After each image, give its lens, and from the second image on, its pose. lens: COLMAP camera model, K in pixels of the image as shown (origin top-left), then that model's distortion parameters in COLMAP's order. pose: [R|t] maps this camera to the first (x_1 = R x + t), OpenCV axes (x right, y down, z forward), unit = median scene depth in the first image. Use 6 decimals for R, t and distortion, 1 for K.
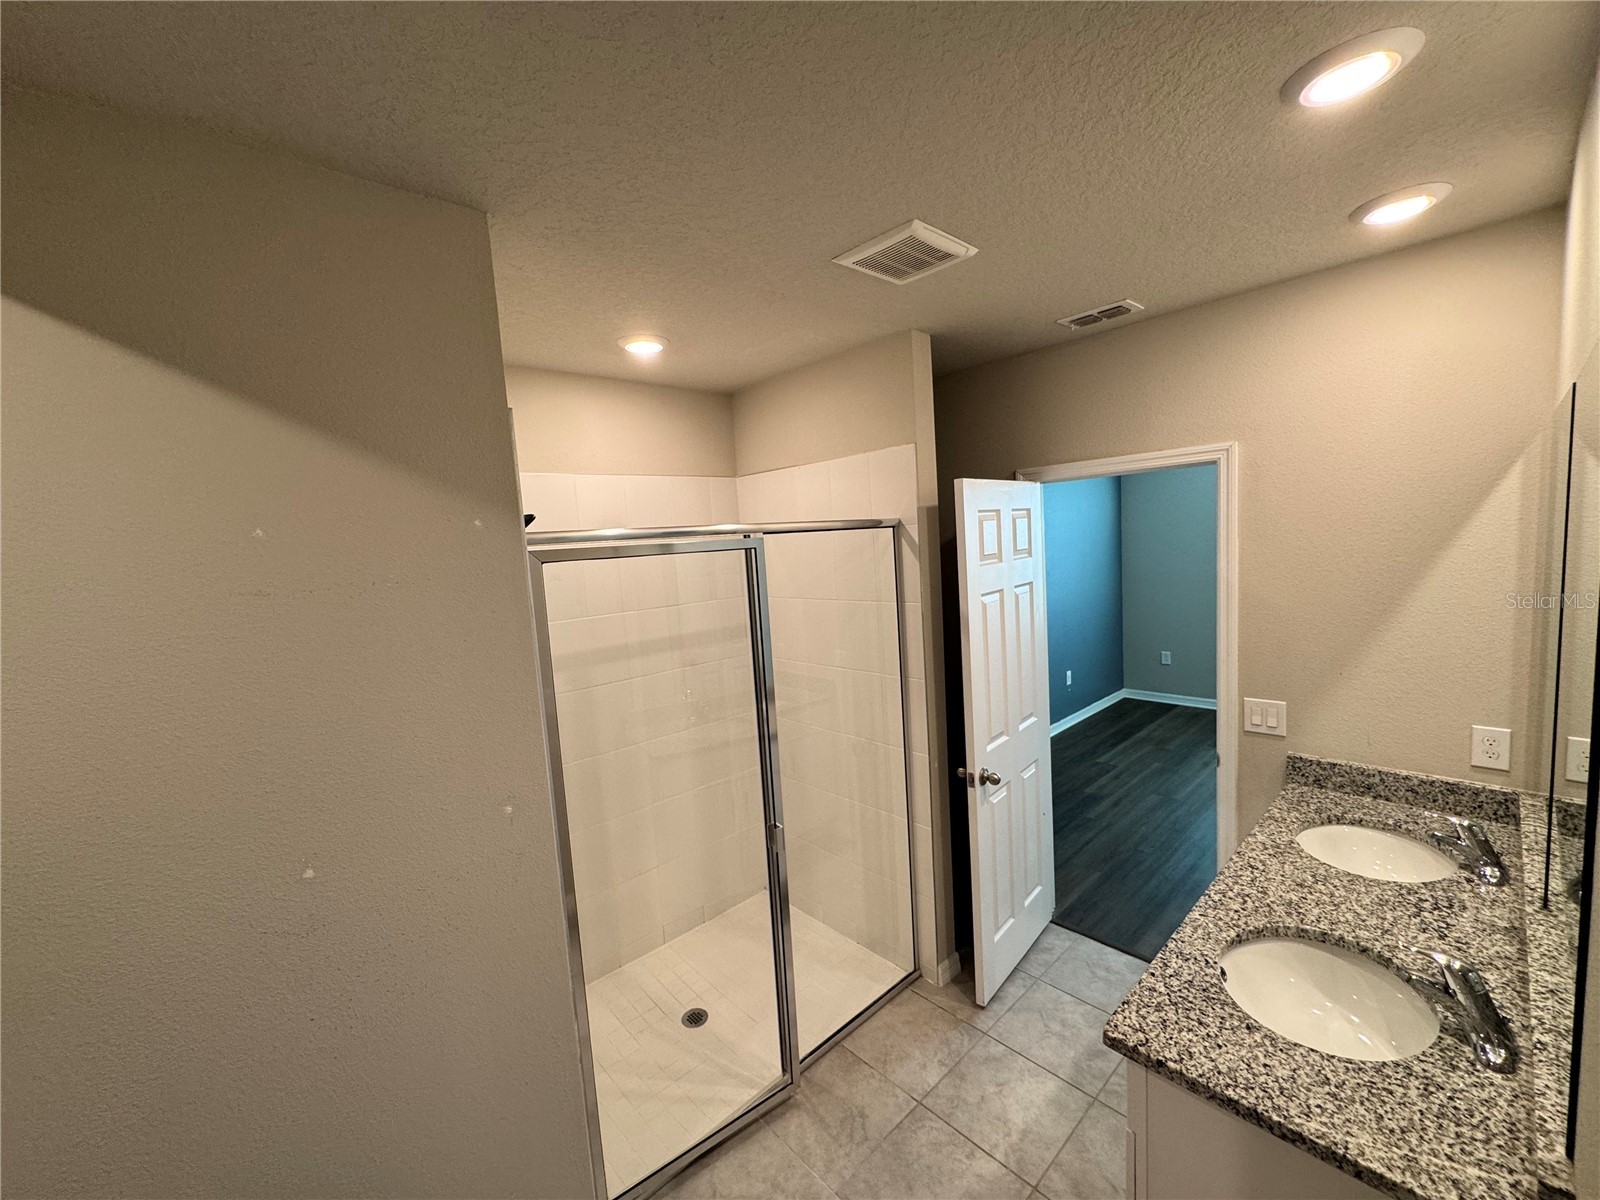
lens RADIAL K [[637.5, 0, 798.0], [0, 637.5, 601.4], [0, 0, 1]] dist [-0.003063, 0.000745]
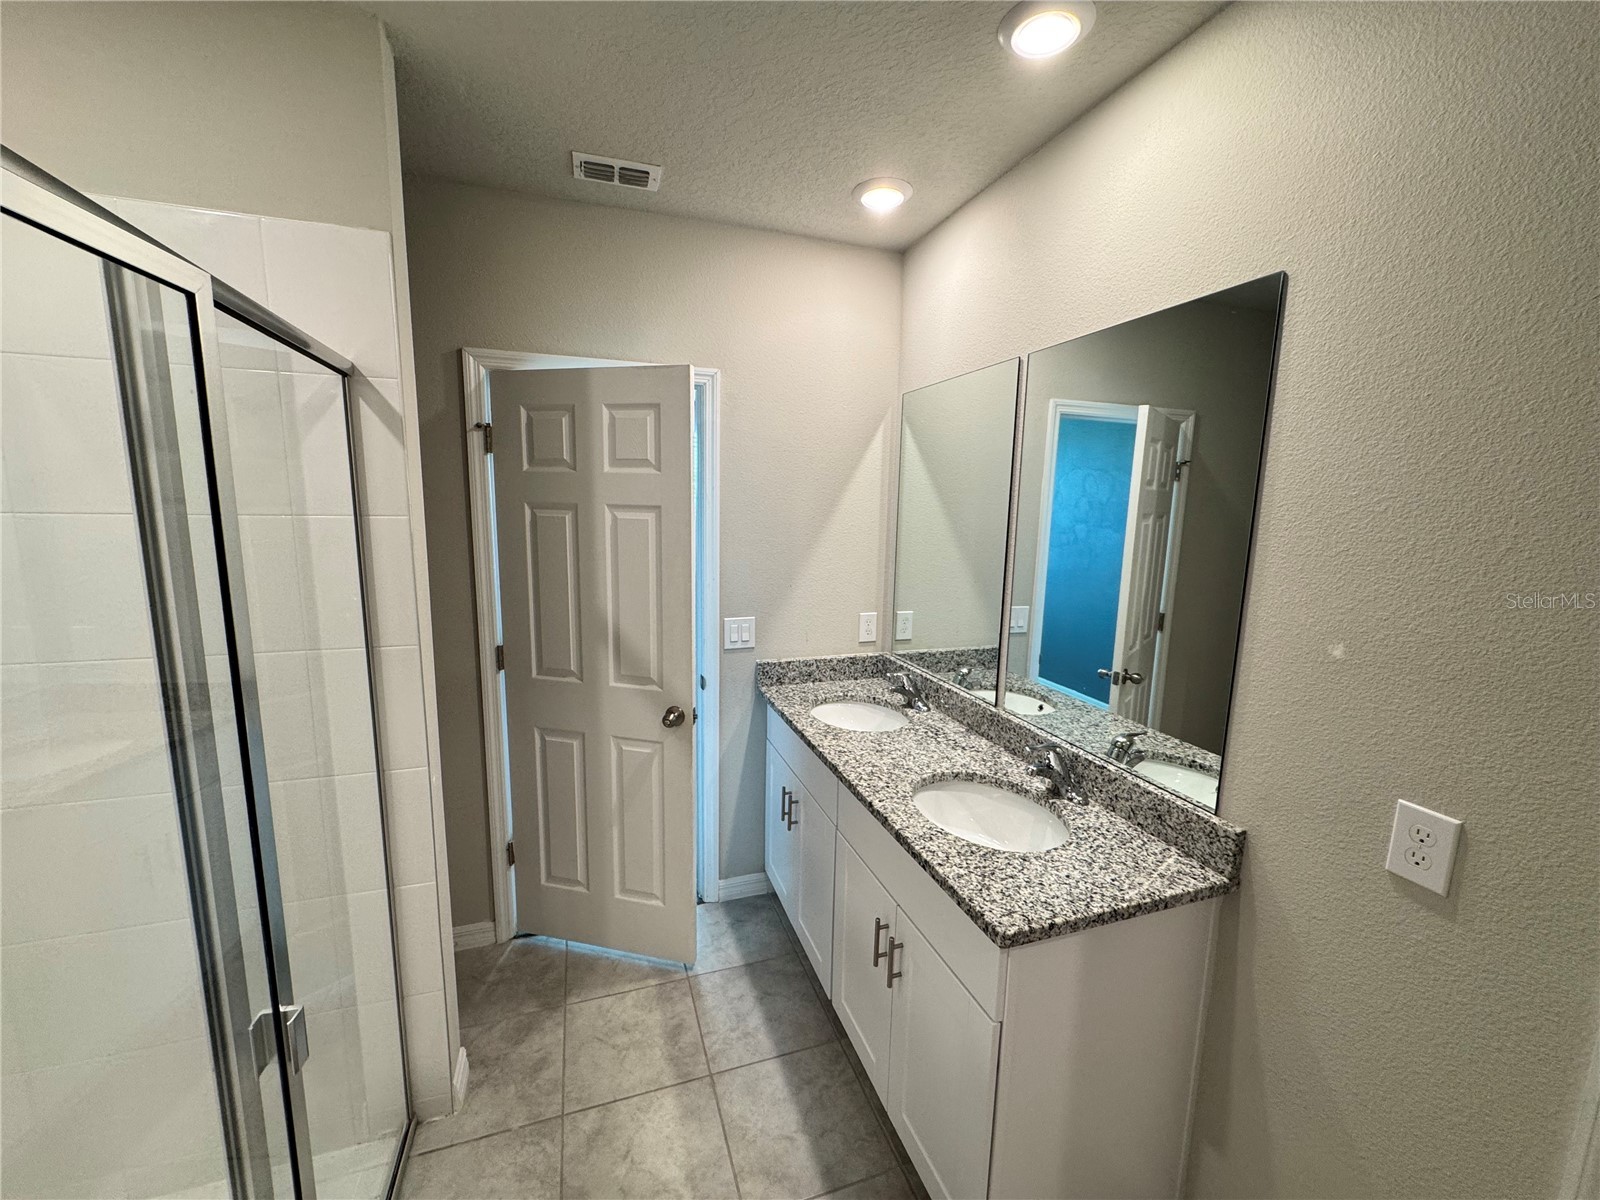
lens RADIAL K [[637.5, 0, 798.0], [0, 637.5, 601.4], [0, 0, 1]] dist [-0.003063, 0.000745]
pose [[0.397288, -0.066978, 0.915247, -0.252109], [0.044864, 0.997558, 0.053528, 0.080036], [-0.916597, 0.019796, 0.399322, 0.517581]]
